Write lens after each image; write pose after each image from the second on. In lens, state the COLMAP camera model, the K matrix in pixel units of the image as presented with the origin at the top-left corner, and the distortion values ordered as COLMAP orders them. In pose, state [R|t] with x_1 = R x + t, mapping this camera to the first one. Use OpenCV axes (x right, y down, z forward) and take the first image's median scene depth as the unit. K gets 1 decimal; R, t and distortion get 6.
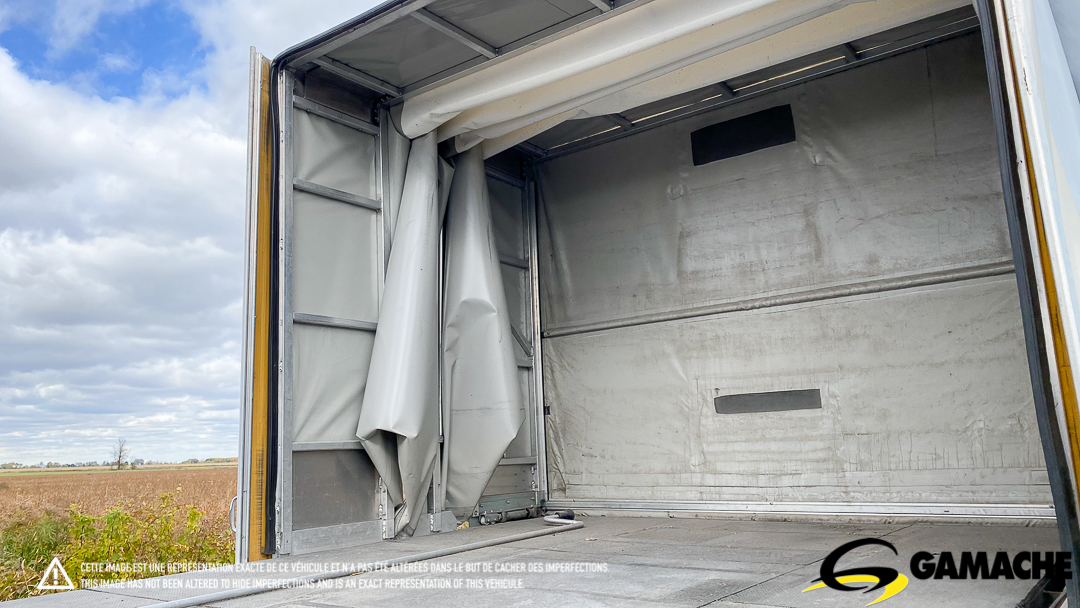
lens RADIAL K [[816.0, 0, 540.0], [0, 816.0, 304.0], [0, 0, 1]] dist [0.168773, -0.512872]
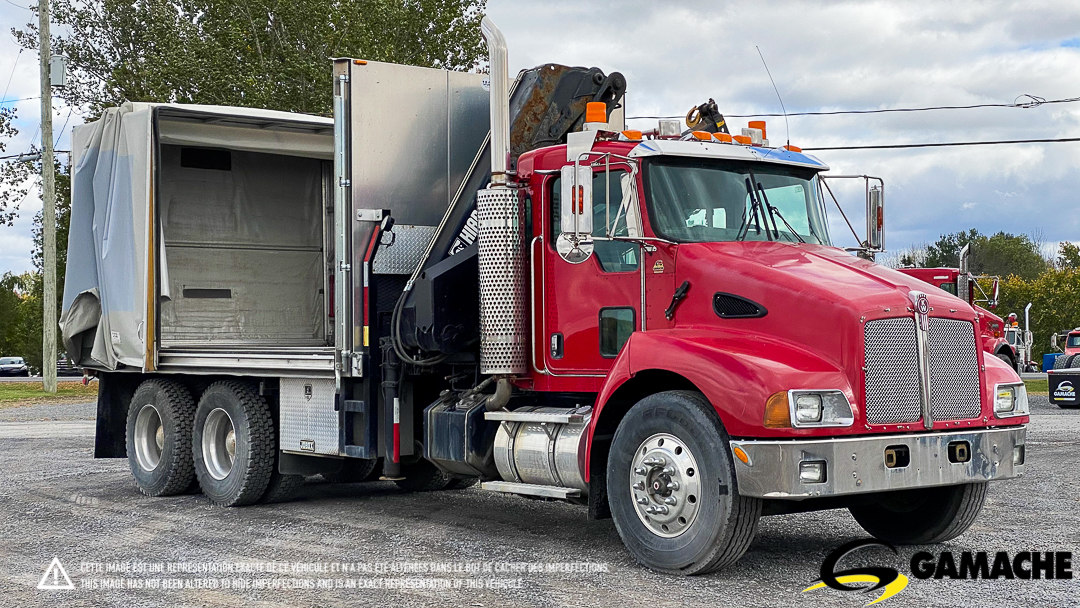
lens RADIAL K [[1666.0, 0, 540.0], [0, 1666.0, 304.0], [0, 0, 1]] dist [0.177673, 0.044007]
pose [[0.246799, 0.054600, 0.967527, -3.513657], [-0.166019, 0.986033, -0.013296, 0.059668], [-0.954740, -0.157347, 0.252417, -0.852881]]
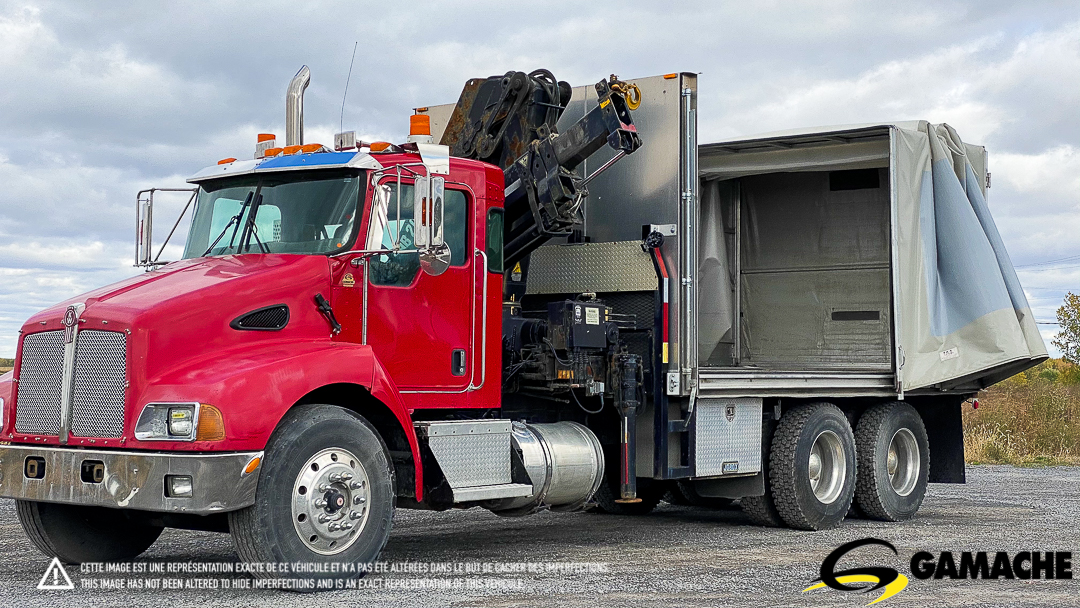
lens RADIAL K [[1666.0, 0, 540.0], [0, 1666.0, 304.0], [0, 0, 1]] dist [0.177673, 0.044007]
pose [[0.997924, 0.046328, -0.044728, -0.313061], [-0.040042, 0.990383, 0.132434, -0.417591], [0.050433, -0.130368, 0.990182, -3.063976]]
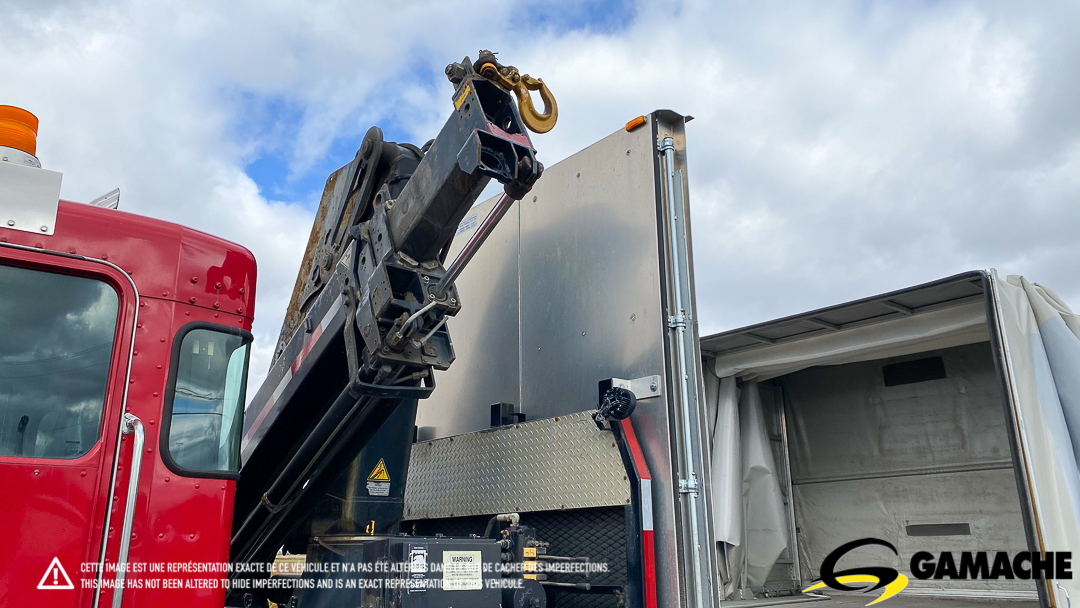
lens RADIAL K [[824.4, 0, 545.6], [0, 824.4, 309.7], [0, 0, 1]] dist [0.015663, -0.009541]
pose [[0.978628, -0.030589, -0.203349, -0.157690], [0.008425, 0.994008, -0.108979, -0.152940], [0.205464, 0.104936, 0.973023, -0.876375]]
